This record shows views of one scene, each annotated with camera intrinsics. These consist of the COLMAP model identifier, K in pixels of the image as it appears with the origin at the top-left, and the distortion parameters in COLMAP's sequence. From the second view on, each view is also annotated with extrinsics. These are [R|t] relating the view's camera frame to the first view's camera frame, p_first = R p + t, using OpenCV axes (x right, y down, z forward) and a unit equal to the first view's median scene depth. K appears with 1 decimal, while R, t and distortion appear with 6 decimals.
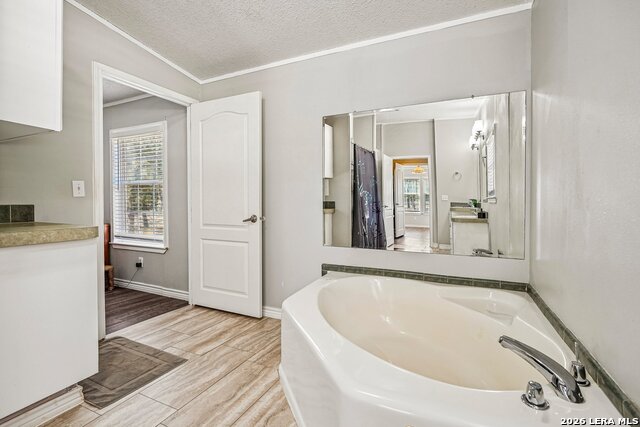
lens RADIAL K [[284.0, 0, 327.2], [0, 284.0, 201.9], [0, 0, 1]] dist [-0.003495, 0.002879]
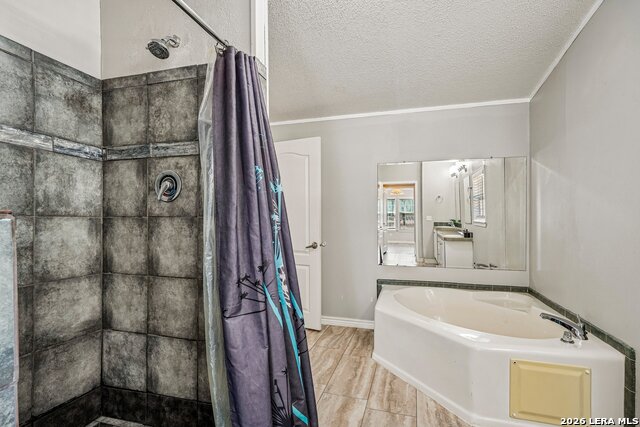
lens RADIAL K [[300.7, 0, 321.1], [0, 300.7, 216.1], [0, 0, 1]] dist [-0.002988, -0.000161]
pose [[0.987992, -0.010292, 0.154162, -0.430569], [0.009560, 0.999939, 0.005485, -0.073105], [-0.154209, -0.003945, 0.988030, -0.275095]]
